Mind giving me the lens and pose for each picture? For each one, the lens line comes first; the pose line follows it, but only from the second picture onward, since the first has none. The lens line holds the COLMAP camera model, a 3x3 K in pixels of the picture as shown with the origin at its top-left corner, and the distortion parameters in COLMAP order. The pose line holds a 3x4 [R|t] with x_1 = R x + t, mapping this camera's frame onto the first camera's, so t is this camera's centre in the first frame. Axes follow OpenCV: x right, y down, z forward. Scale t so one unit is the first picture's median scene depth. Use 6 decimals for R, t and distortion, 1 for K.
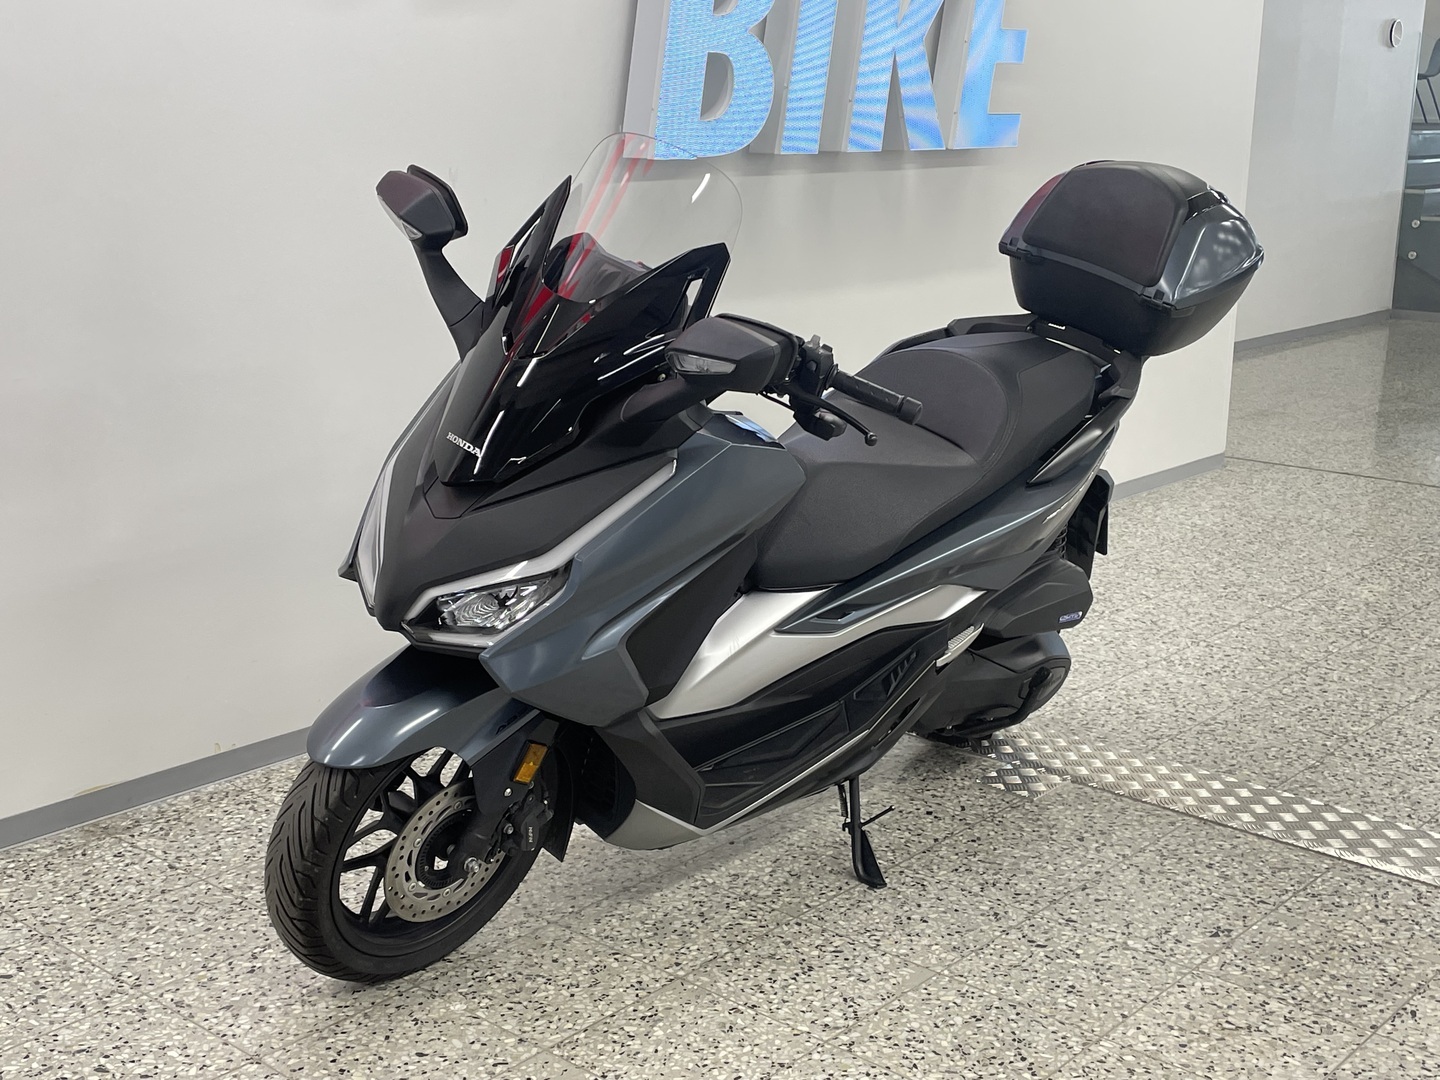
lens RADIAL K [[1820.0, 0, 720.3], [0, 1820.0, 544.9], [0, 0, 1]] dist [0.056518, 0.000000]
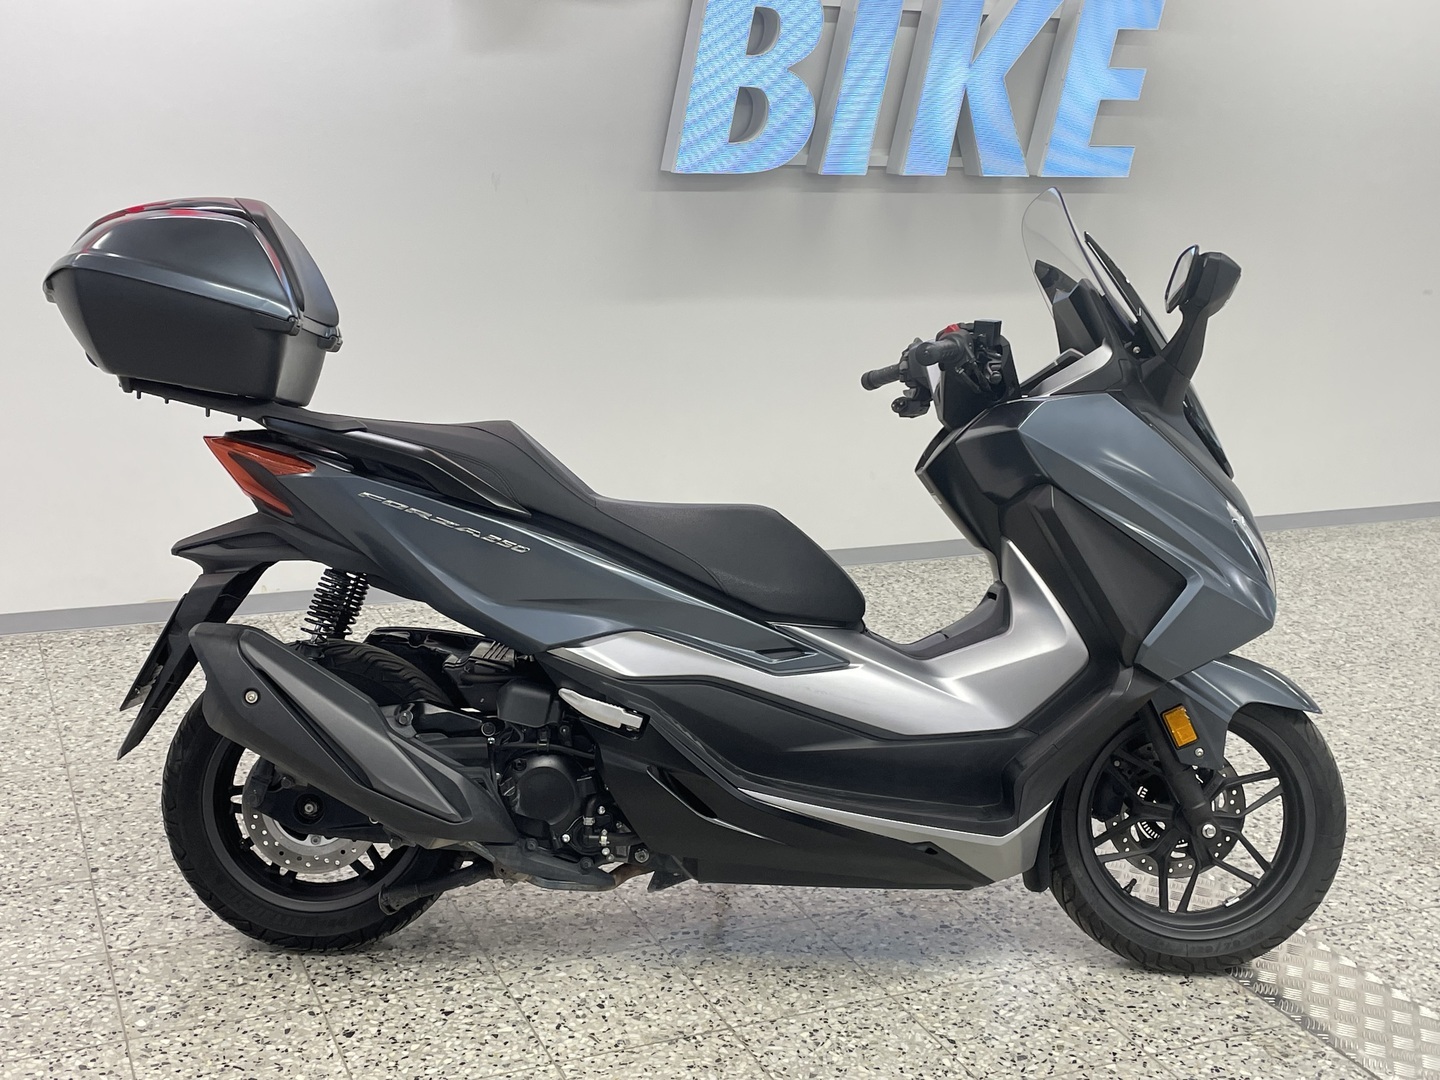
lens RADIAL K [[1757.4, 0, 690.4], [0, 1757.4, 501.2], [0, 0, 1]] dist [0.070910, 0.000000]
pose [[0.707393, 0.190624, -0.680630, 0.868732], [-0.198067, 0.977827, 0.068005, -0.099377], [0.678502, 0.086704, 0.729464, 0.238788]]
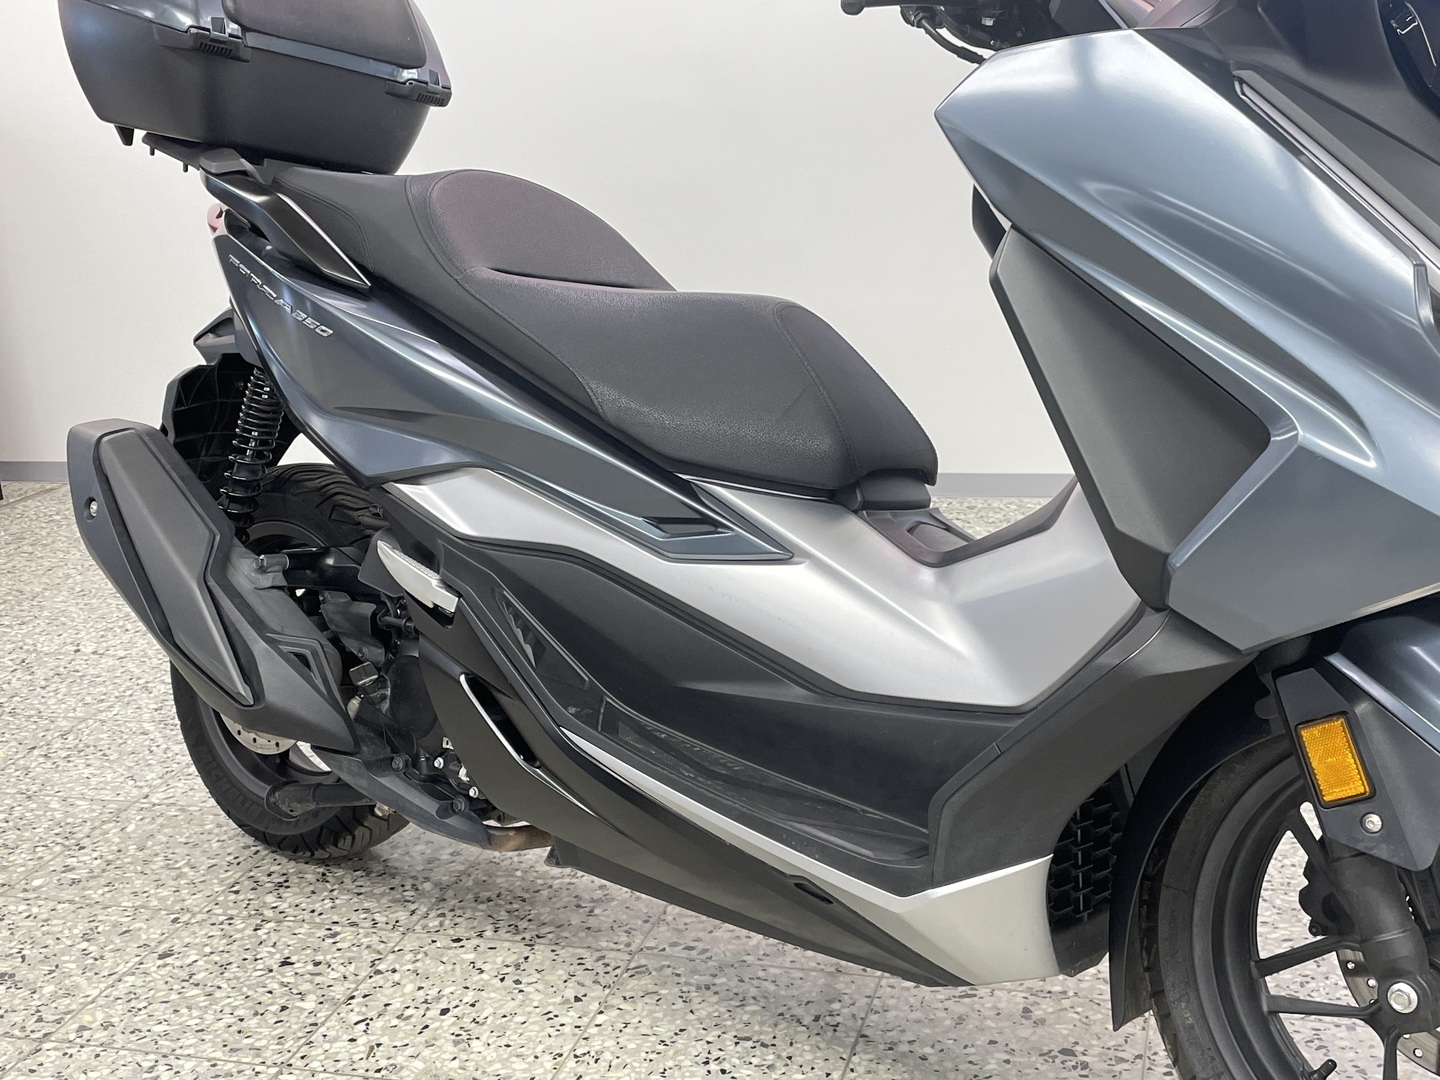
lens RADIAL K [[1757.4, 0, 710.8], [0, 1757.4, 532.6], [0, 0, 1]] dist [0.070910, 0.000000]
pose [[0.085463, 0.260375, -0.961718, 0.827182], [-0.171293, 0.954717, 0.243257, -0.105849], [0.981506, 0.143946, 0.126193, 1.000086]]
